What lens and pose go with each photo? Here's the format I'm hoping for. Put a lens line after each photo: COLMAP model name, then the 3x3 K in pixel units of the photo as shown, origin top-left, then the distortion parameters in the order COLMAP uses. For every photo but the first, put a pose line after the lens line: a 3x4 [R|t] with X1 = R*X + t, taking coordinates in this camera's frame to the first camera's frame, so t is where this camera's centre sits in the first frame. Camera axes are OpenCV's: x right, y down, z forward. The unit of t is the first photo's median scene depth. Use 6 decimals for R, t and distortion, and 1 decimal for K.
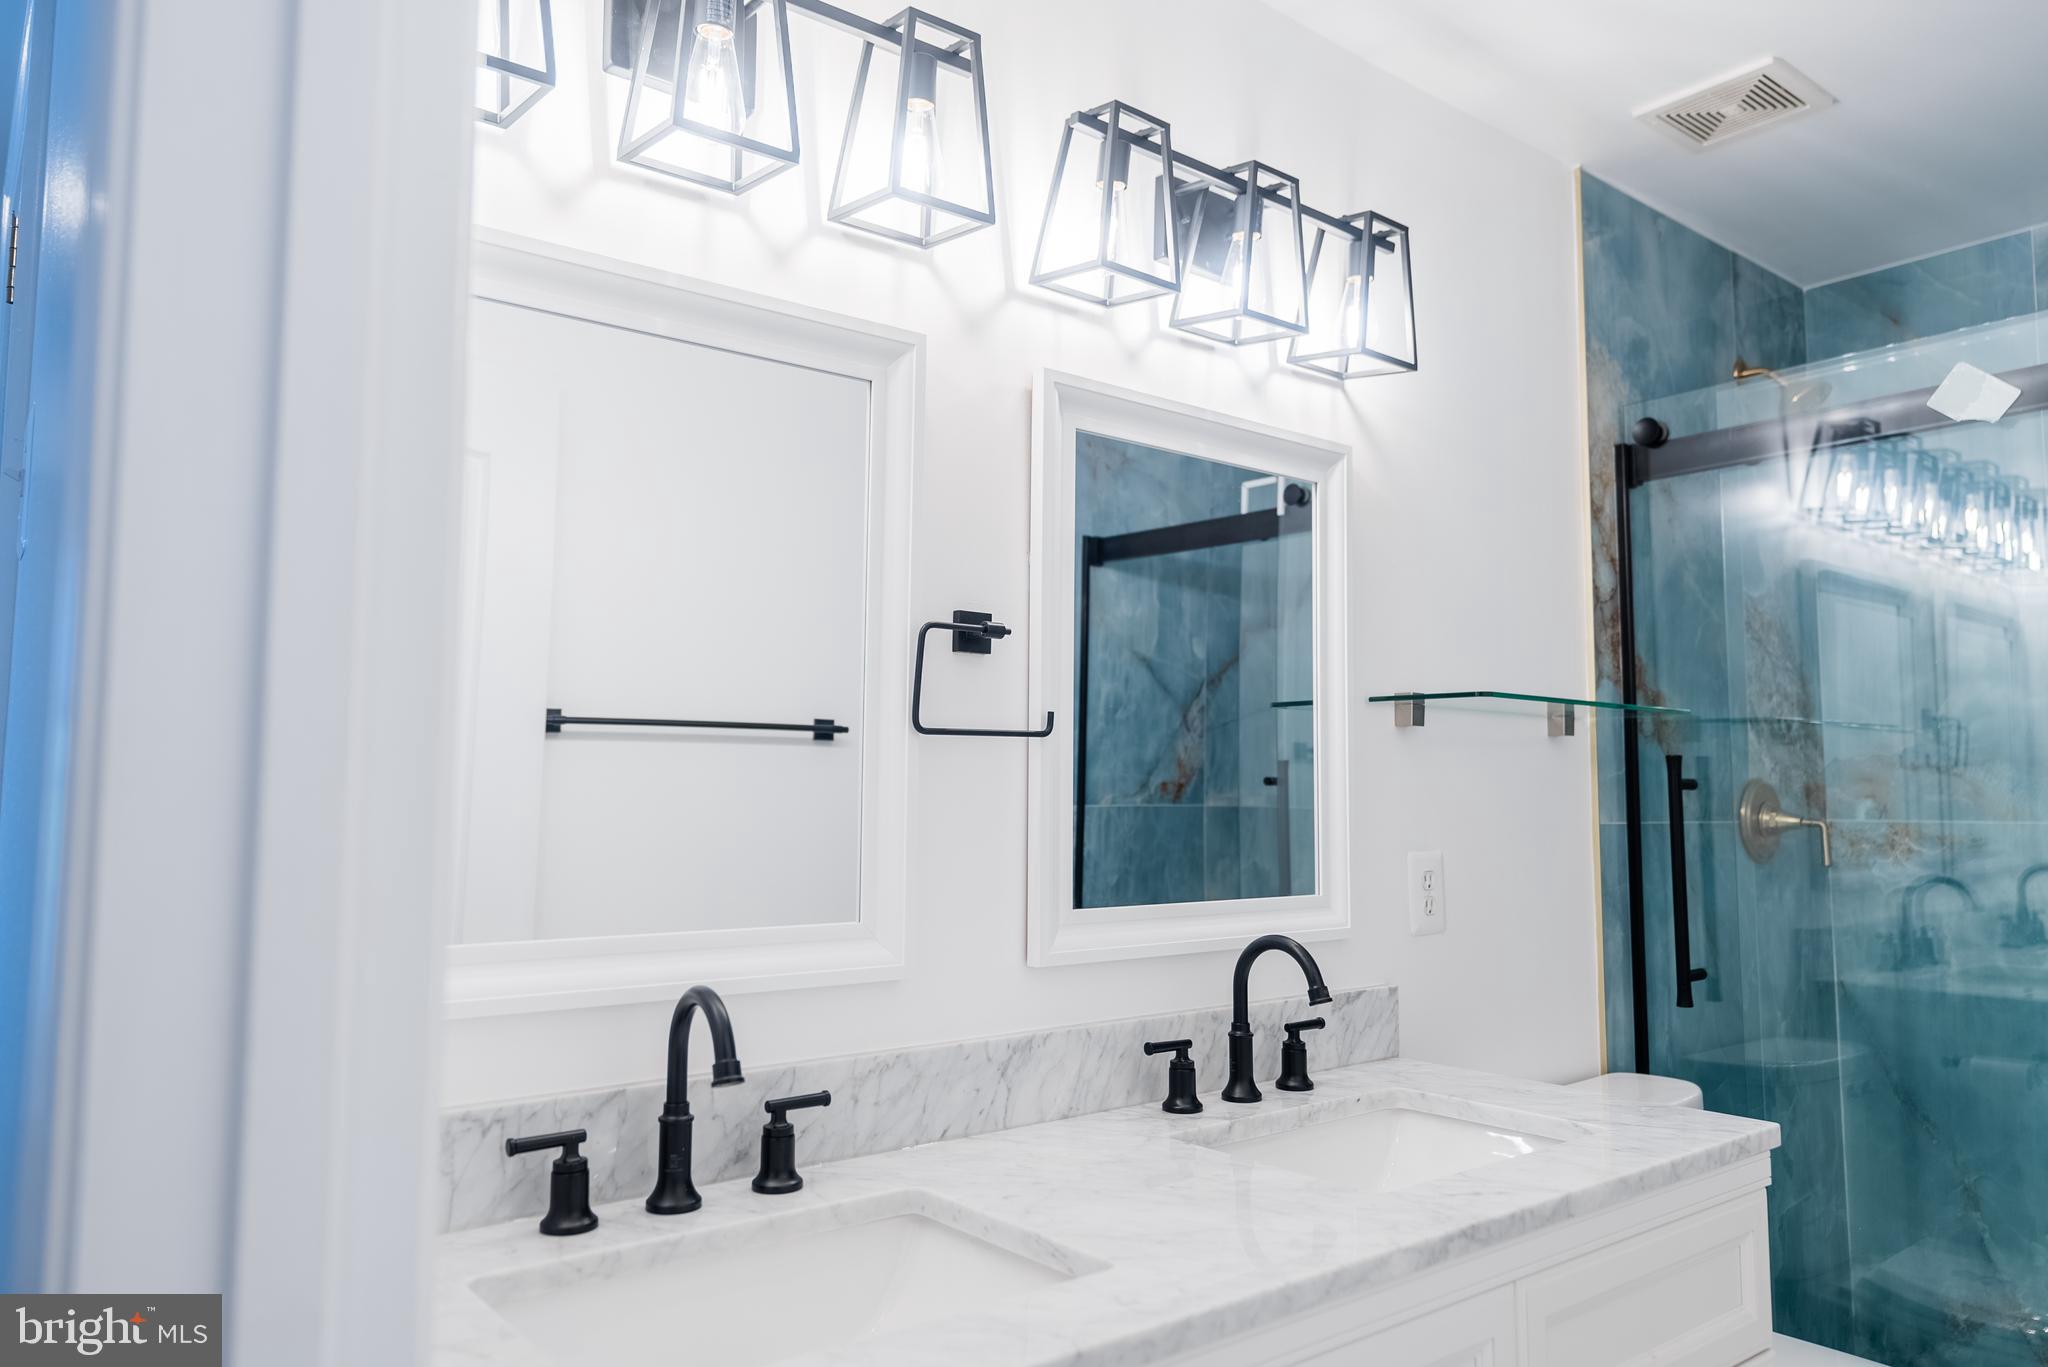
lens RADIAL K [[1396.7, 0, 1018.7], [0, 1396.7, 691.0], [0, 0, 1]] dist [-0.001284, -0.002578]
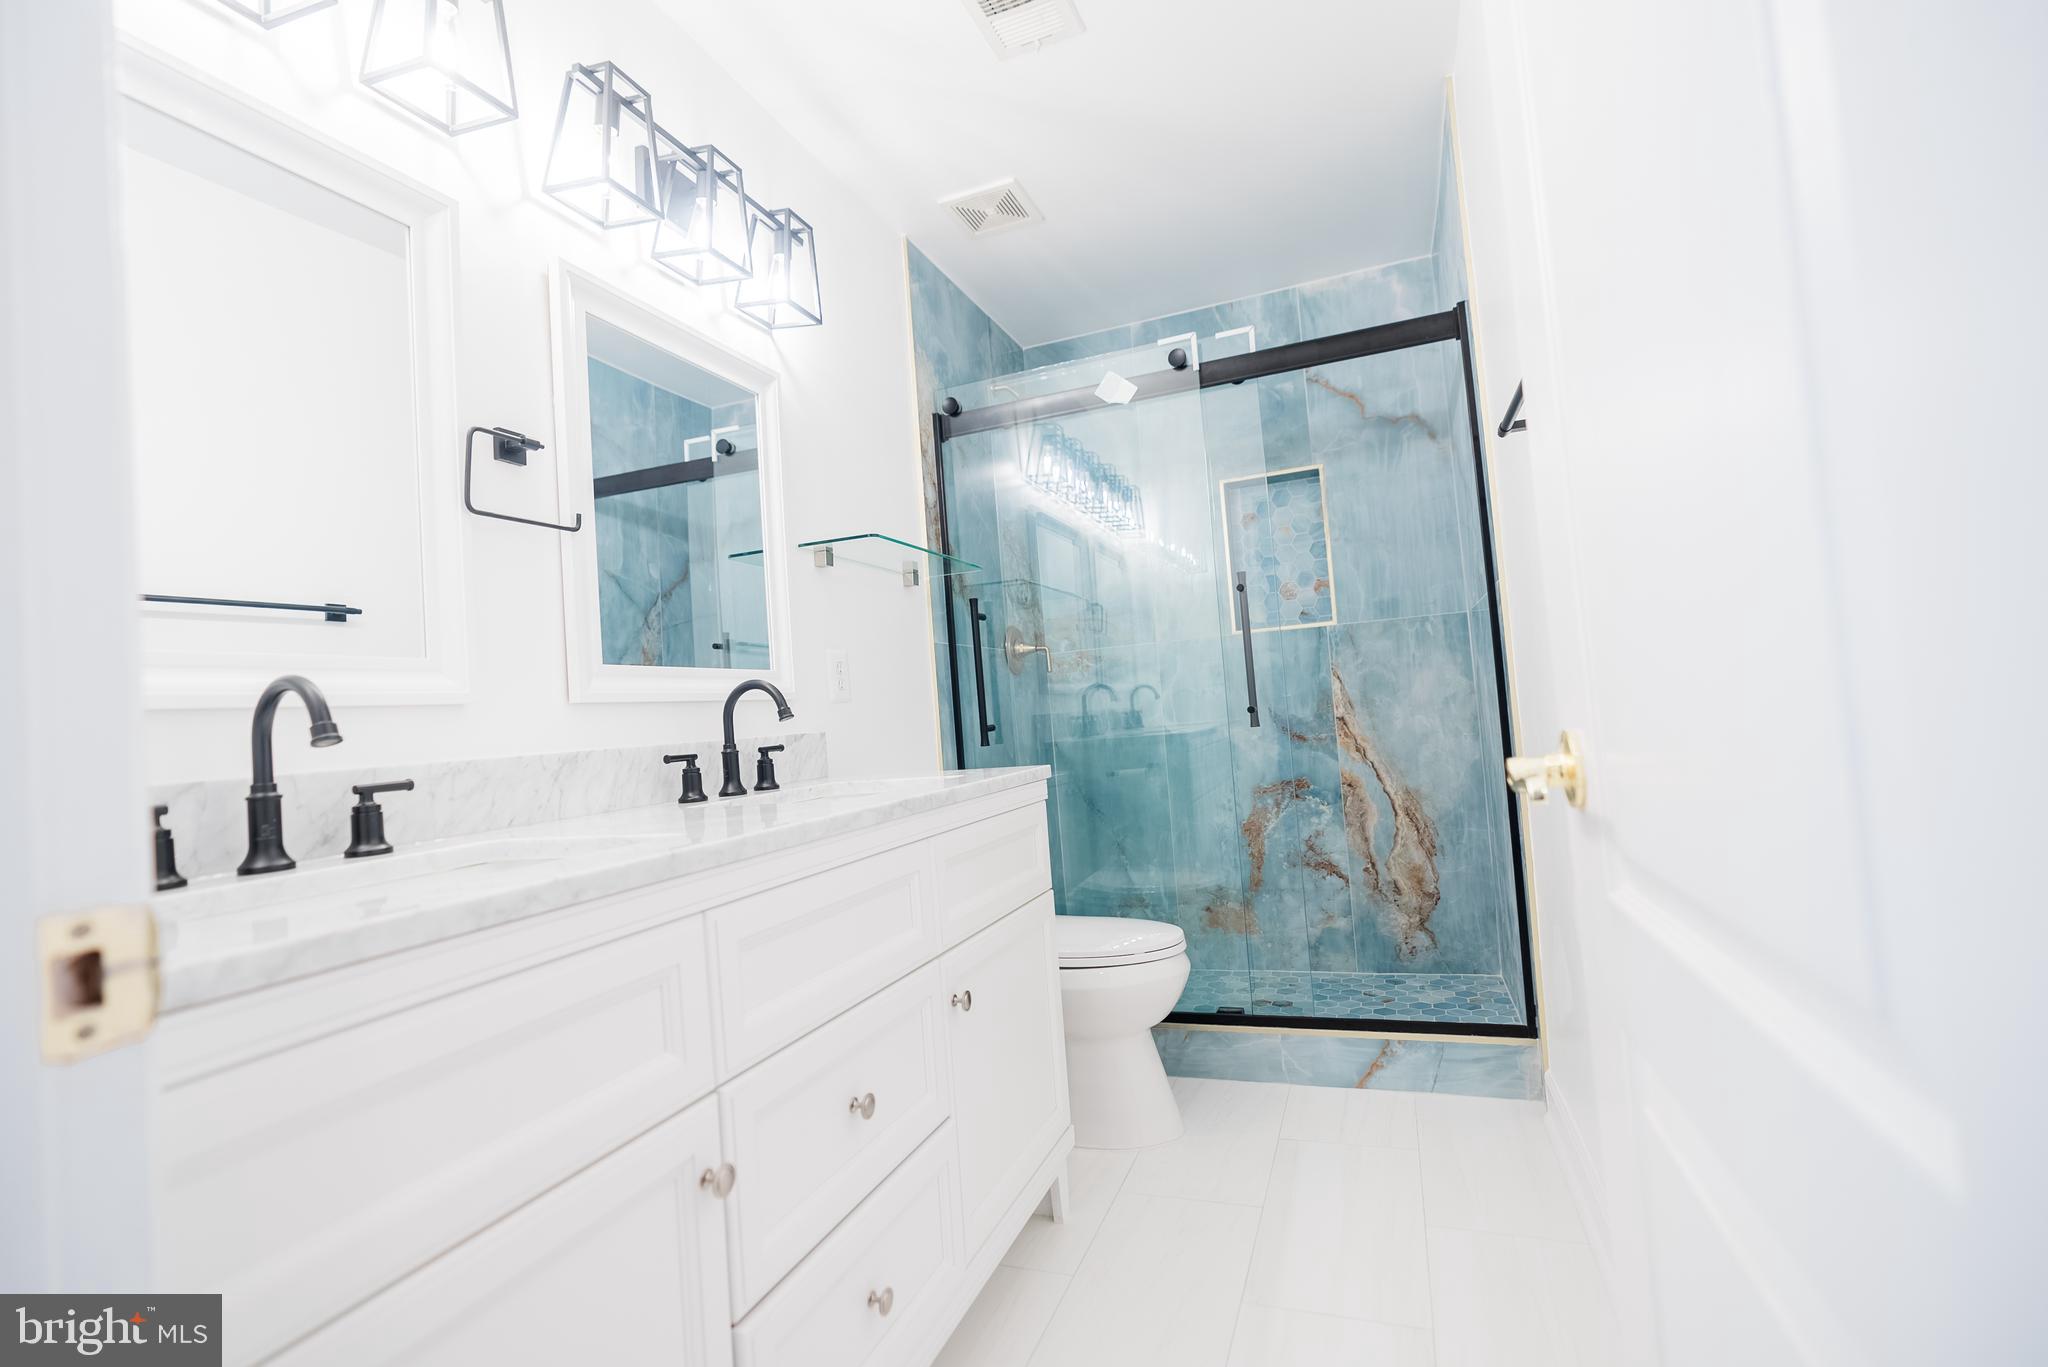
lens RADIAL K [[924.3, 0, 1030.5], [0, 924.3, 686.9], [0, 0, 1]] dist [-0.008001, 0.003427]
pose [[0.858342, -0.050078, 0.510628, -0.051653], [0.035786, 0.998645, 0.037784, 0.128352], [-0.511828, -0.014159, 0.858971, 0.008291]]
